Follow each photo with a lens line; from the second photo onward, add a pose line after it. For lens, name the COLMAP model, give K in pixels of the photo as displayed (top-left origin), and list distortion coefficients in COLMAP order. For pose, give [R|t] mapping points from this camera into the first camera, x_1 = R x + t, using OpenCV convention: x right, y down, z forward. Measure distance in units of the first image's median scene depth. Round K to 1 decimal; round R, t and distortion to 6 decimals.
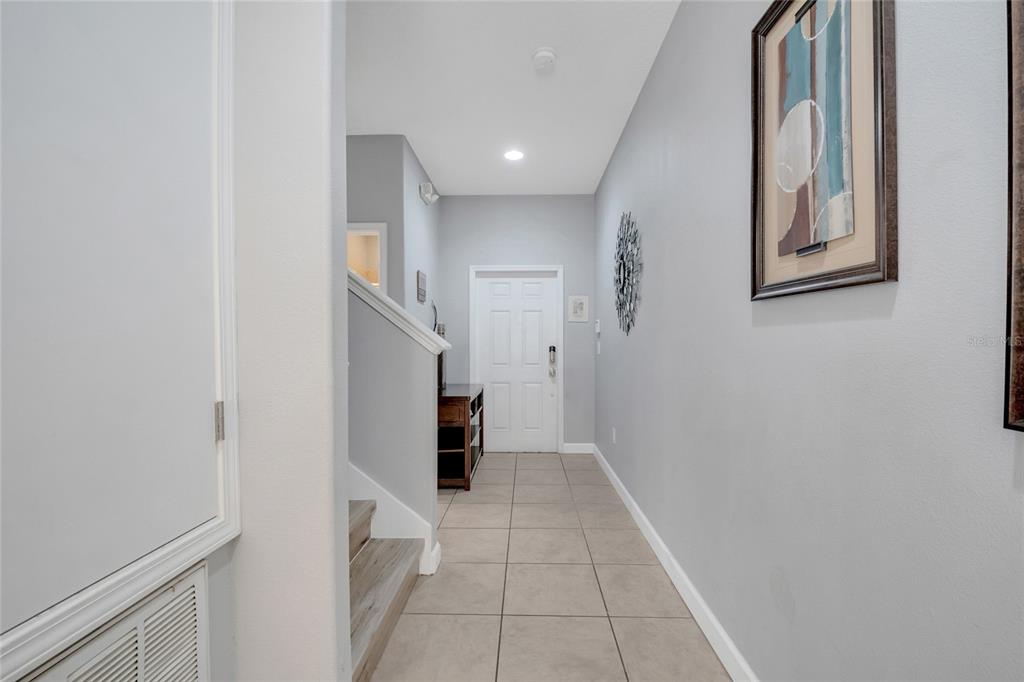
lens RADIAL K [[453.1, 0, 516.6], [0, 453.1, 349.9], [0, 0, 1]] dist [0.001554, -0.014178]
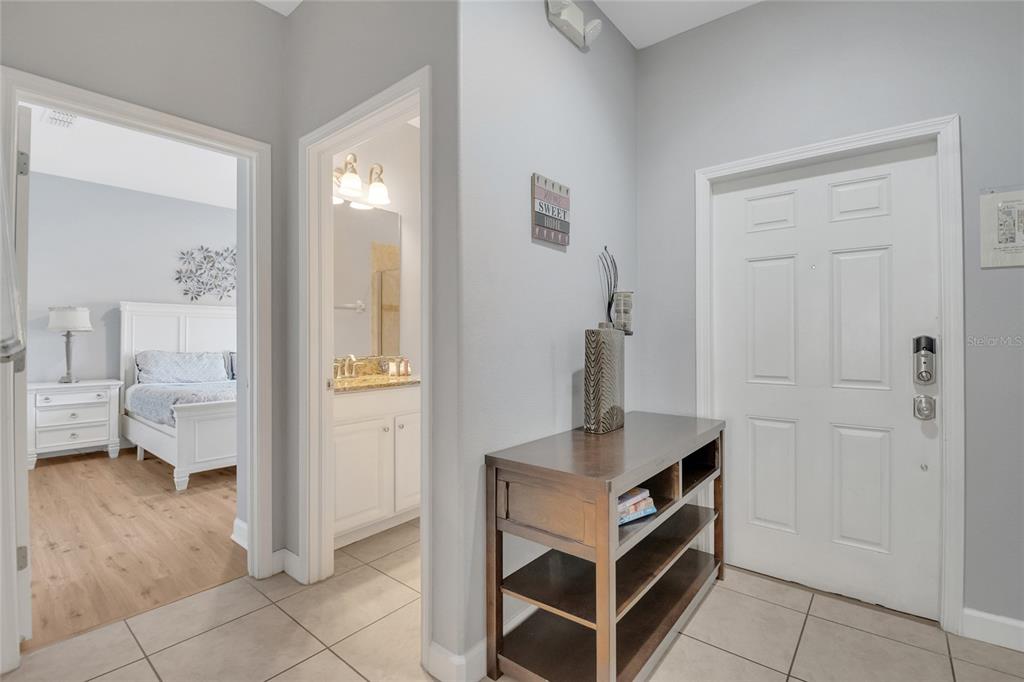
lens RADIAL K [[457.7, 0, 512.8], [0, 457.7, 338.1], [0, 0, 1]] dist [0.000876, -0.013506]
pose [[0.790330, -0.004538, -0.612664, 0.041172], [0.000233, 0.999975, -0.007107, -0.003869], [0.612681, 0.005474, 0.790311, 0.507641]]
